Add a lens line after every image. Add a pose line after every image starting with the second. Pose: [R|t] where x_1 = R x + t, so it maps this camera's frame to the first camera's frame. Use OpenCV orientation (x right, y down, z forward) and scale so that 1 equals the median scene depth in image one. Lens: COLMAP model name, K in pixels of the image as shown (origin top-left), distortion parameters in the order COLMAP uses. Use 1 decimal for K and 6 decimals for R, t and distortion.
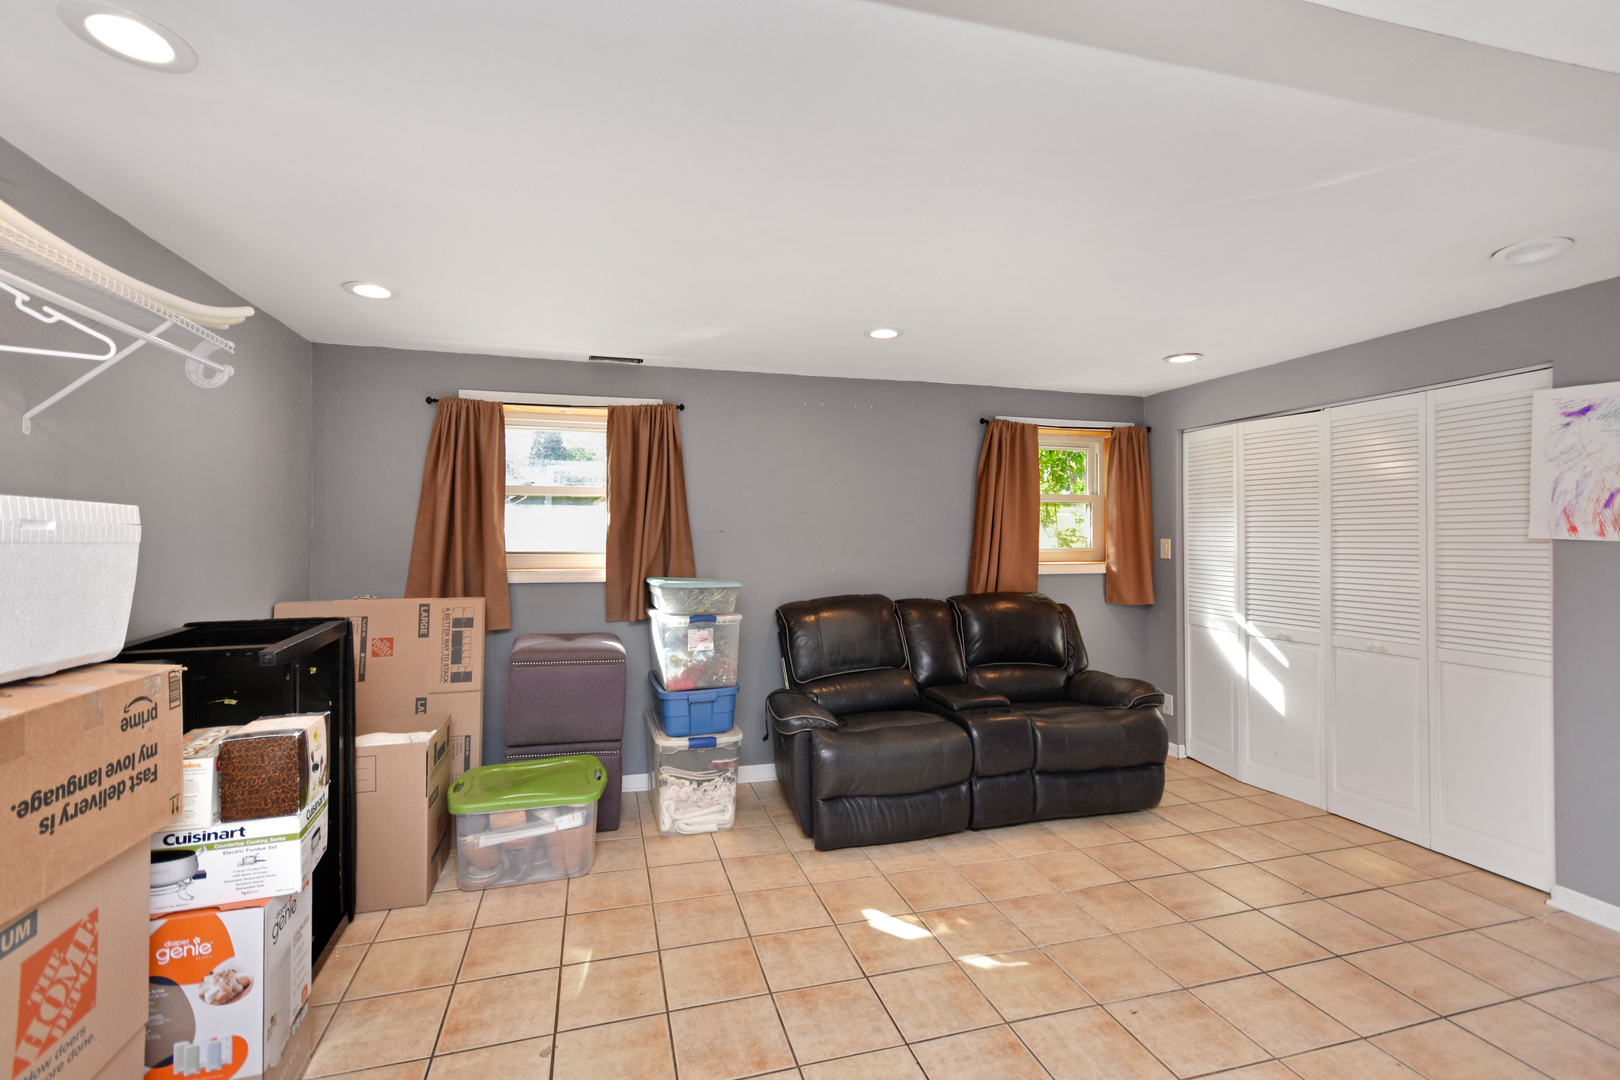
lens RADIAL K [[716.4, 0, 801.7], [0, 716.4, 529.7], [0, 0, 1]] dist [-0.000081, -0.000954]
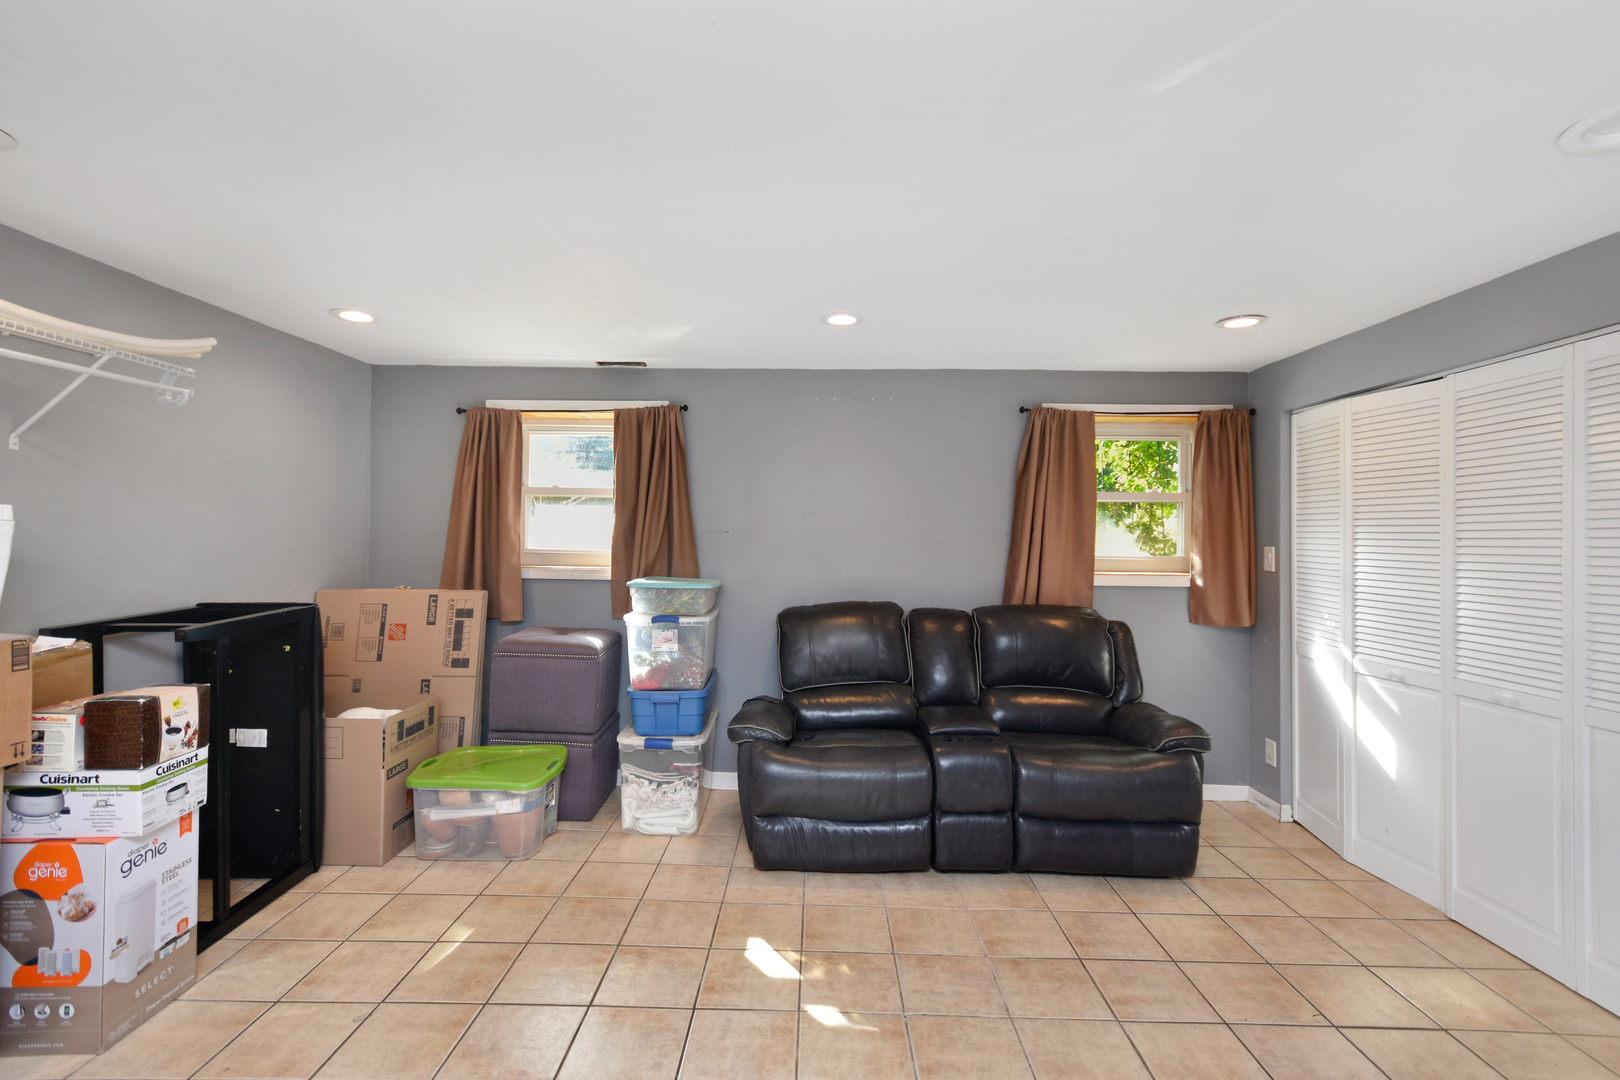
lens RADIAL K [[728.0, 0, 806.2], [0, 728.0, 527.7], [0, 0, 1]] dist [0.001821, -0.000040]
pose [[0.957449, 0.007693, -0.288501, 0.337548], [-0.009195, 0.999950, -0.003850, -0.000814], [0.288457, 0.006339, 0.957472, 0.085954]]
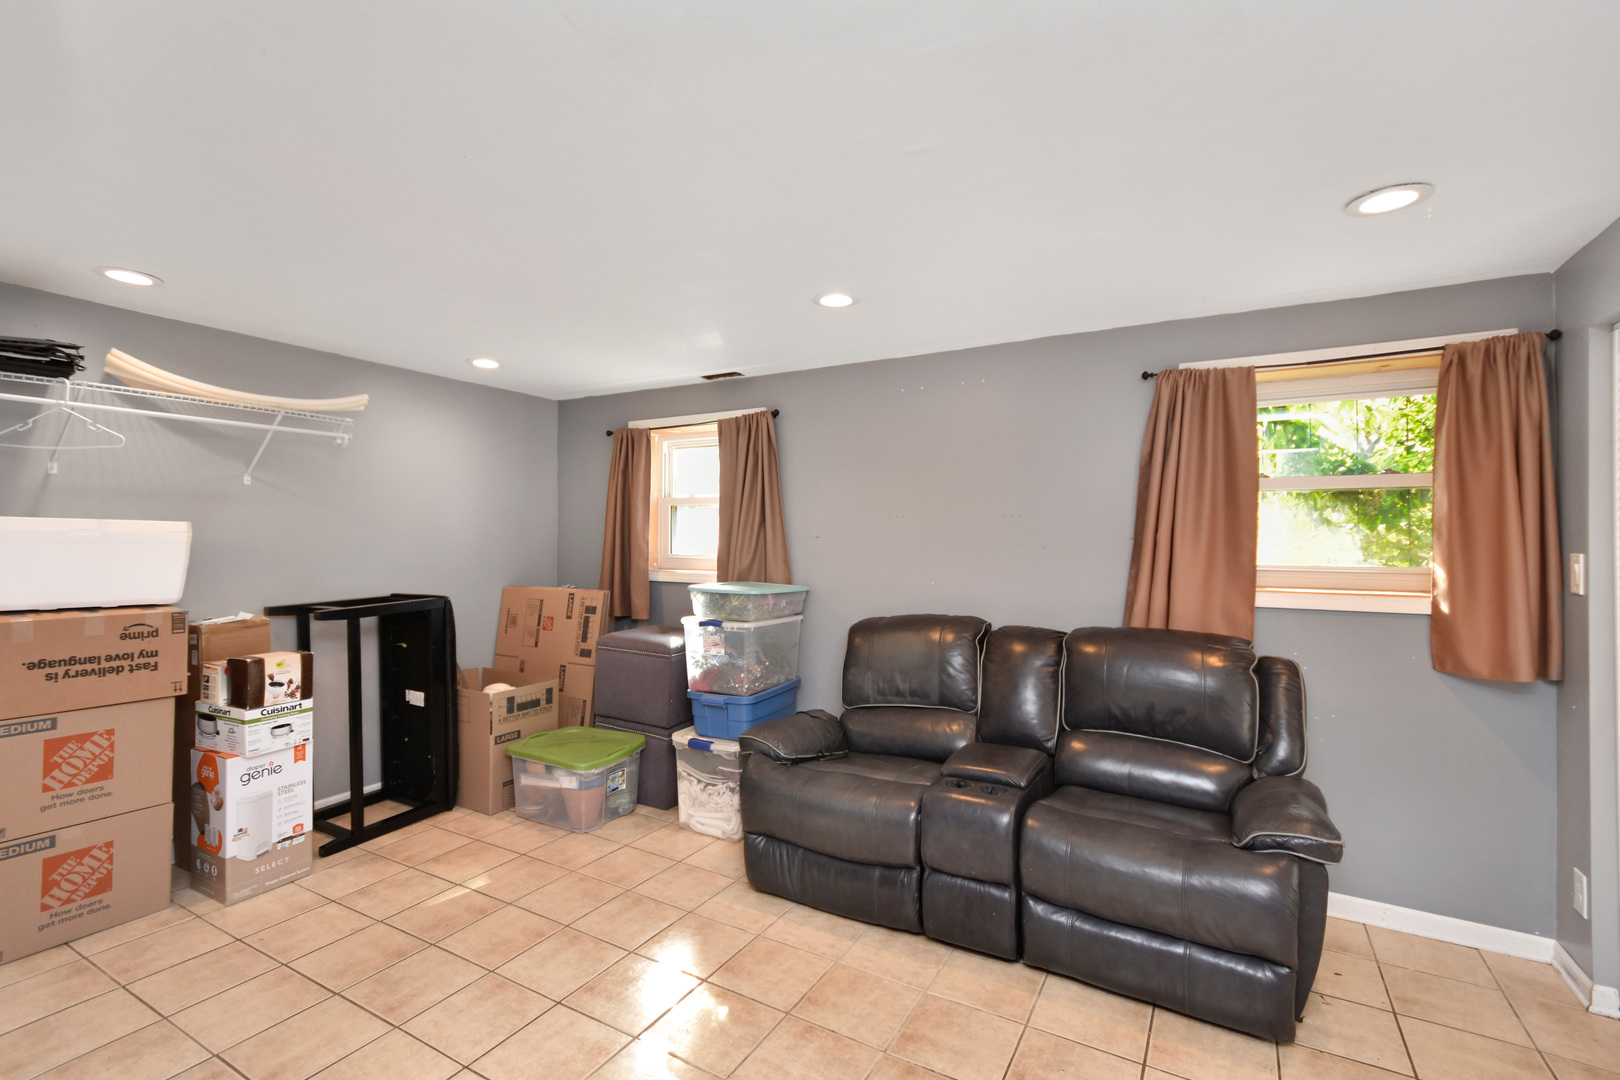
lens RADIAL K [[730.4, 0, 807.2], [0, 730.4, 534.9], [0, 0, 1]] dist [0.002383, 0.000661]
pose [[0.697716, -0.001390, -0.716374, 0.689169], [-0.000312, 0.999997, -0.002245, 0.001894], [0.716375, 0.001790, 0.697713, 0.374754]]
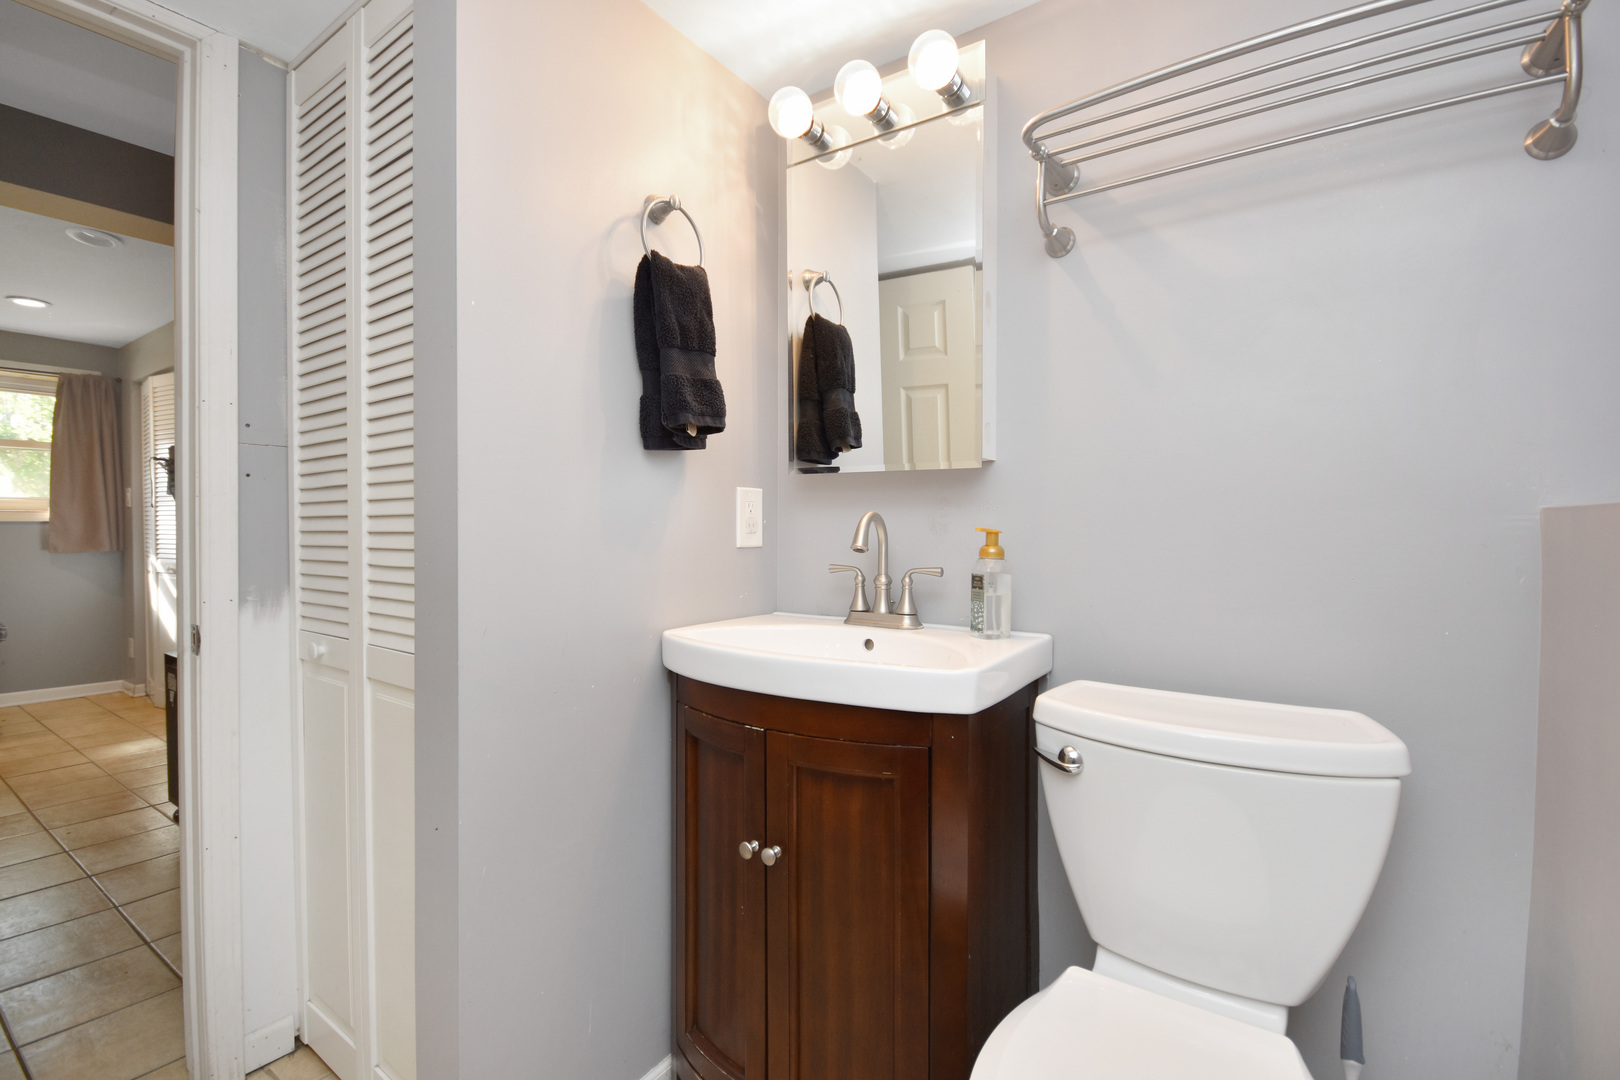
lens RADIAL K [[728.0, 0, 806.2], [0, 728.0, 527.7], [0, 0, 1]] dist [0.001821, -0.000040]
pose [[0.783135, -0.005046, 0.621832, 0.854386], [-0.003988, 0.999906, 0.013137, 0.073358], [-0.621840, -0.012768, 0.783041, -0.594486]]
